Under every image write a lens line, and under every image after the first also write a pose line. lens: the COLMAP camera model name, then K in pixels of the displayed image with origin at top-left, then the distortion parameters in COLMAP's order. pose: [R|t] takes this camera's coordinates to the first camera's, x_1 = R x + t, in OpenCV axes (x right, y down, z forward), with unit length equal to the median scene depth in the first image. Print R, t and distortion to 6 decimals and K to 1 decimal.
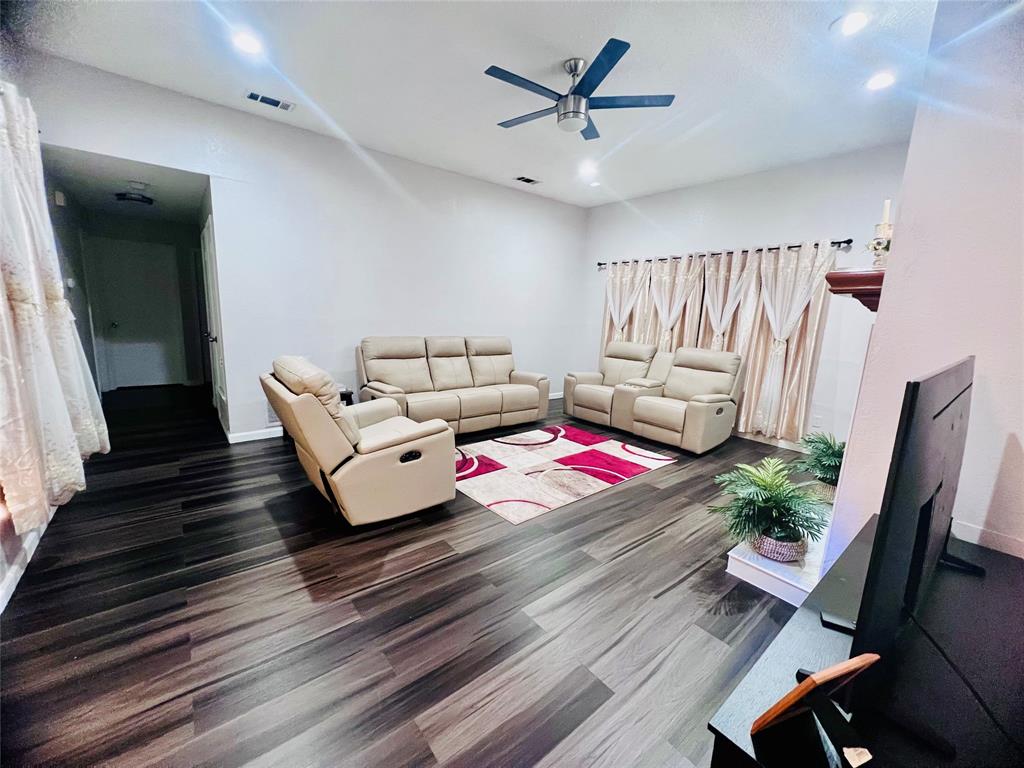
lens RADIAL K [[409.9, 0, 510.8], [0, 409.9, 382.5], [0, 0, 1]] dist [0.001376, -0.000010]
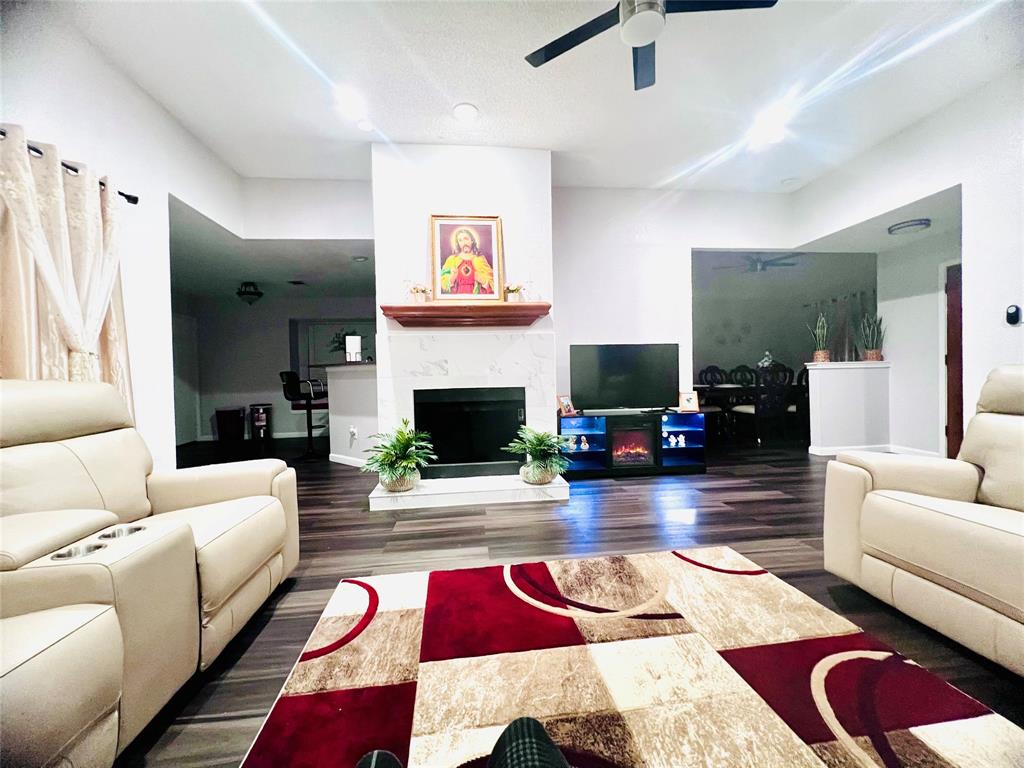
lens RADIAL K [[409.9, 0, 510.8], [0, 409.9, 382.5], [0, 0, 1]] dist [0.001376, -0.000010]
pose [[-0.839720, -0.029682, 0.542208, -0.046751], [0.082828, 0.979820, 0.181915, -0.137918], [-0.536665, 0.197668, -0.820316, 1.351581]]
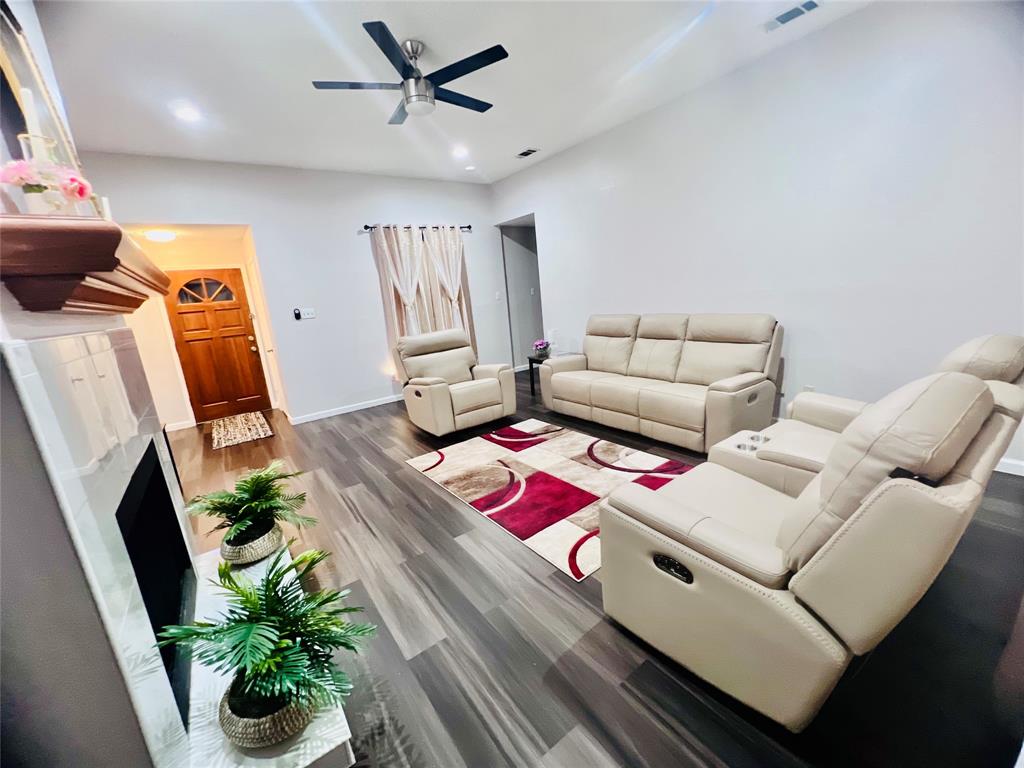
lens RADIAL K [[409.9, 0, 510.8], [0, 409.9, 382.5], [0, 0, 1]] dist [0.001376, -0.000010]
pose [[-0.053947, 0.181497, -0.981911, 0.915113], [-0.086817, 0.978766, 0.185686, -0.138702], [0.994763, 0.095263, -0.037045, 0.980661]]
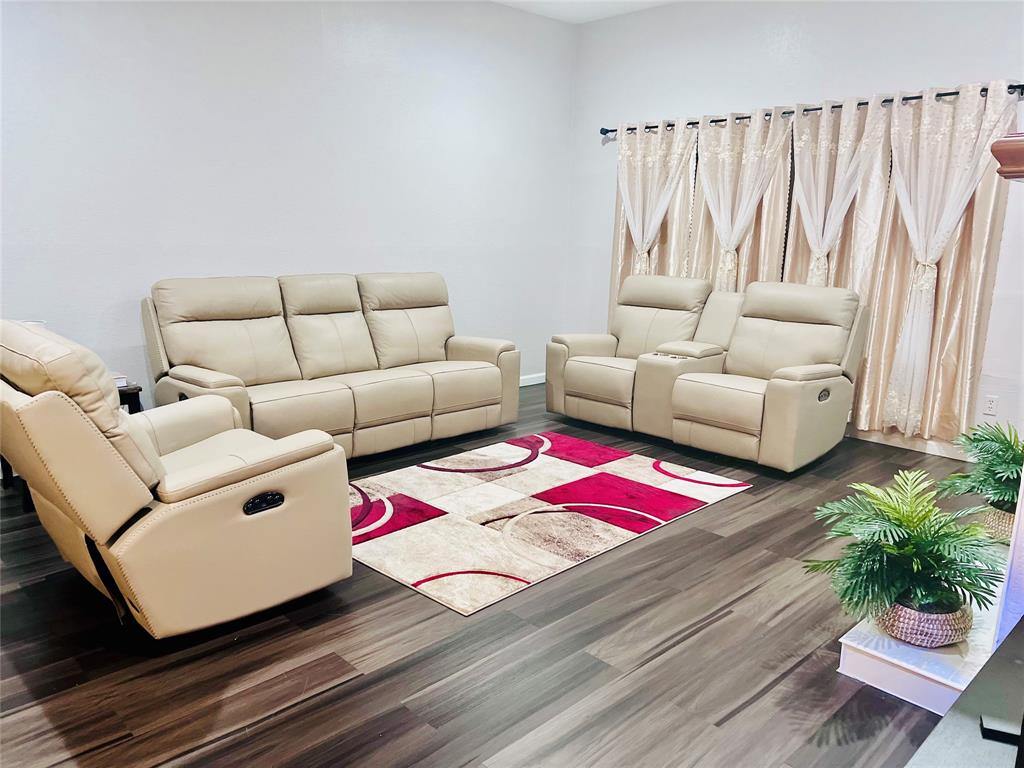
lens RADIAL K [[766.5, 0, 517.0], [0, 766.5, 384.9], [0, 0, 1]] dist [0.068670, -0.077637]
pose [[0.995308, -0.040985, 0.087646, 0.000540], [0.037875, 0.998603, 0.036853, 0.002591], [-0.089034, -0.033361, 0.995470, -0.015411]]
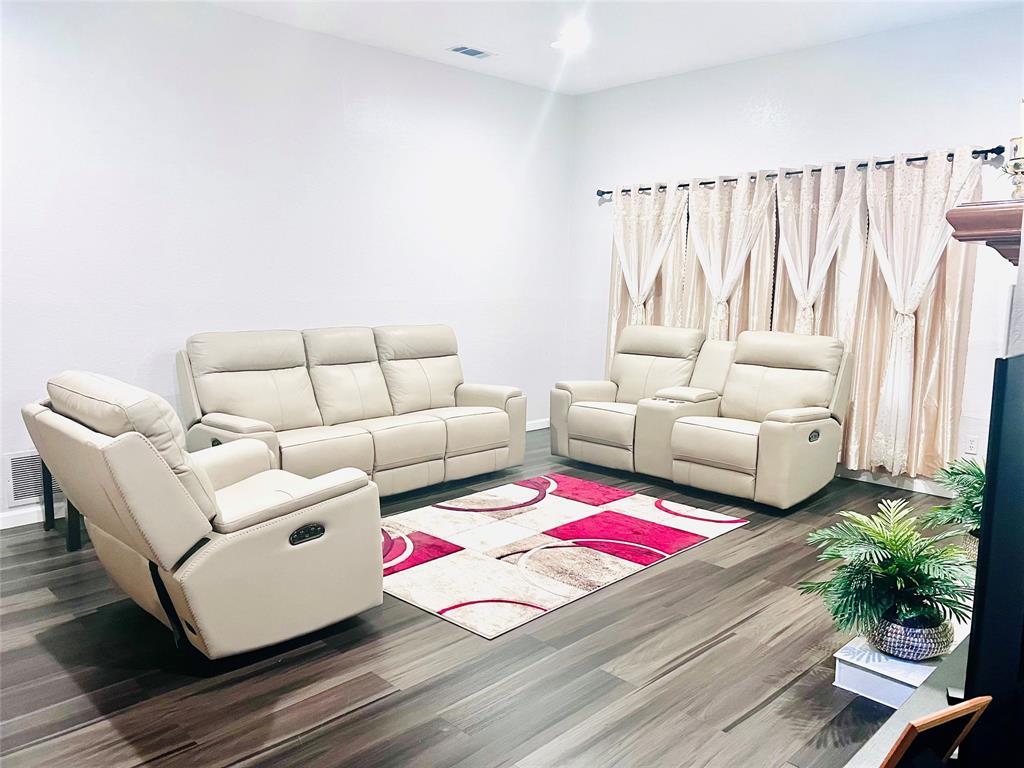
lens RADIAL K [[762.1, 0, 512.0], [0, 762.1, 384.0], [0, 0, 1]] dist [0.065926, -0.079704]
pose [[0.994790, -0.043750, 0.092082, -0.030532], [0.046609, 0.998488, -0.029132, 0.008630], [-0.090669, 0.033272, 0.995325, -0.085358]]
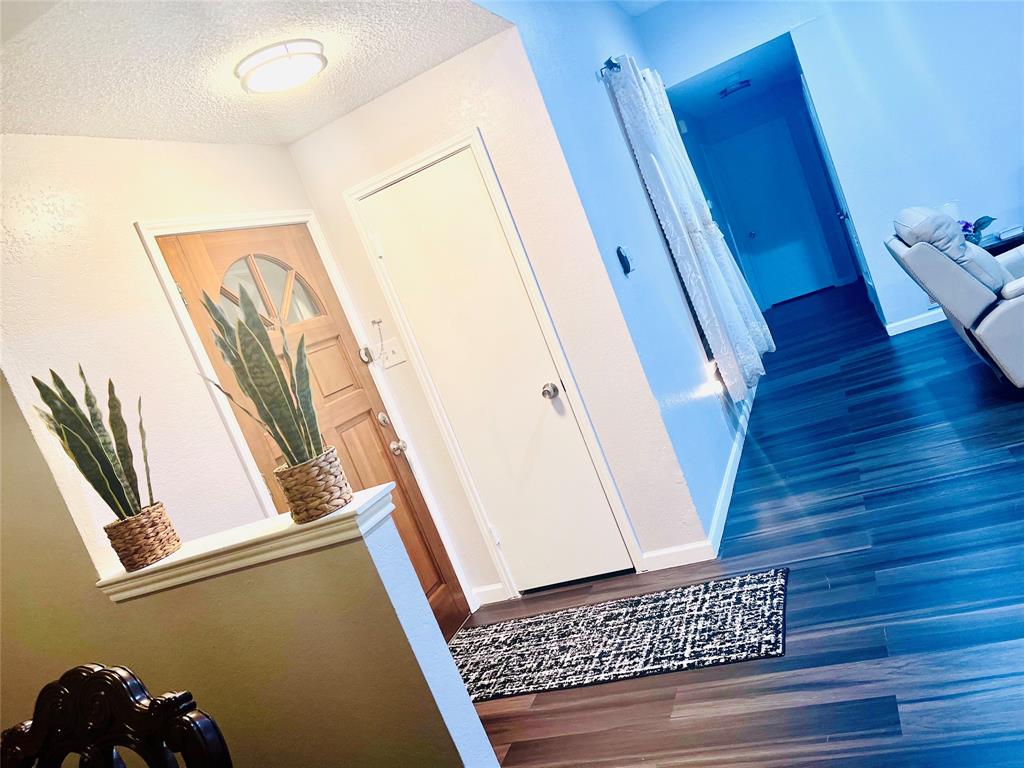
lens RADIAL K [[766.5, 0, 517.0], [0, 766.5, 384.9], [0, 0, 1]] dist [0.068670, -0.077637]
pose [[0.444164, -0.103713, -0.889922, 0.350427], [0.236408, 0.971642, 0.004756, 0.065341], [0.864193, -0.212497, 0.456087, -0.361161]]
